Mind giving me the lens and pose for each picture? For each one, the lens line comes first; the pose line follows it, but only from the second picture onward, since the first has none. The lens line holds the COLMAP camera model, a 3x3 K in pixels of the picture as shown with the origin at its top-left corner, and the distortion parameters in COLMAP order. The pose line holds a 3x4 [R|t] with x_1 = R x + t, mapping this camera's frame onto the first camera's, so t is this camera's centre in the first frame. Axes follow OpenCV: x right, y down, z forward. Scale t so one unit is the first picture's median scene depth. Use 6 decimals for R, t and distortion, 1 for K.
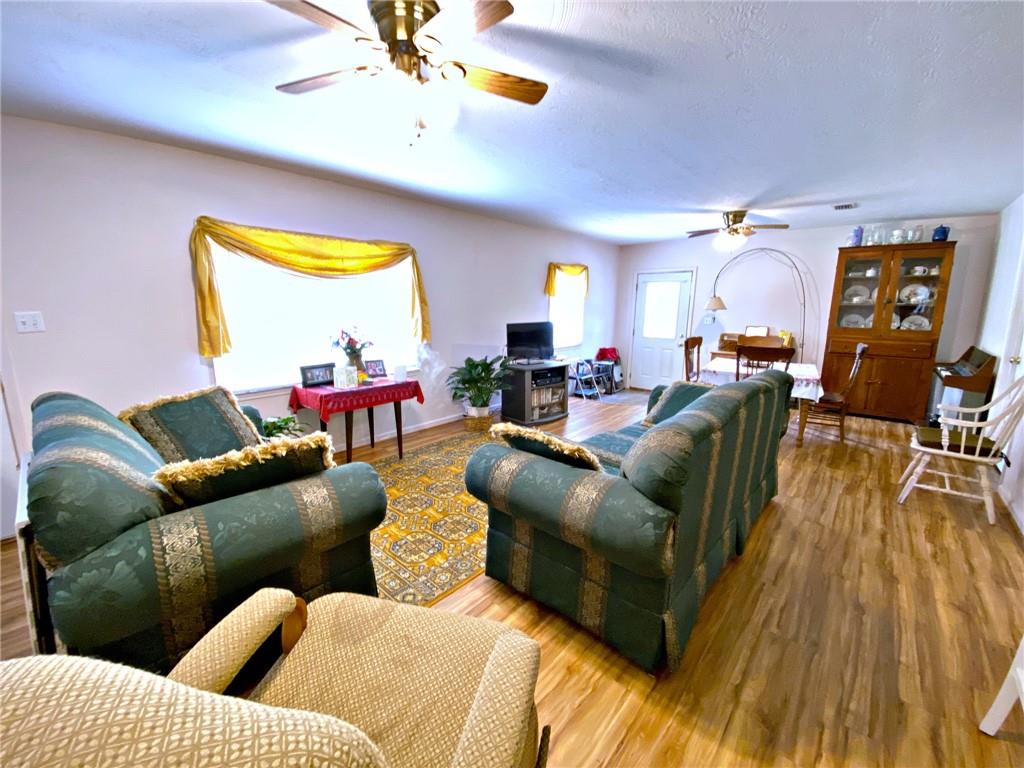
lens RADIAL K [[410.3, 0, 513.1], [0, 410.3, 382.5], [0, 0, 1]] dist [0.021447, -0.020247]
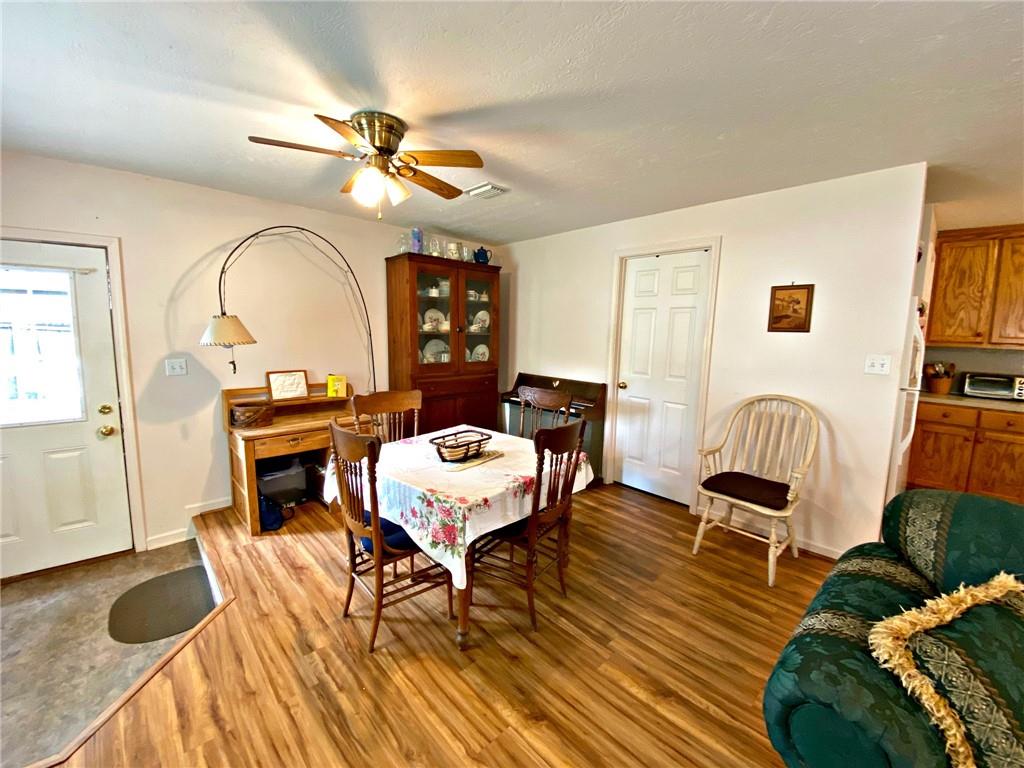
lens RADIAL K [[410.3, 0, 513.1], [0, 410.3, 382.5], [0, 0, 1]] dist [0.021447, -0.020247]
pose [[0.101853, -0.125758, 0.986819, 0.121660], [0.170604, 0.979489, 0.107216, -0.213495], [-0.980061, 0.157434, 0.121219, 1.067715]]
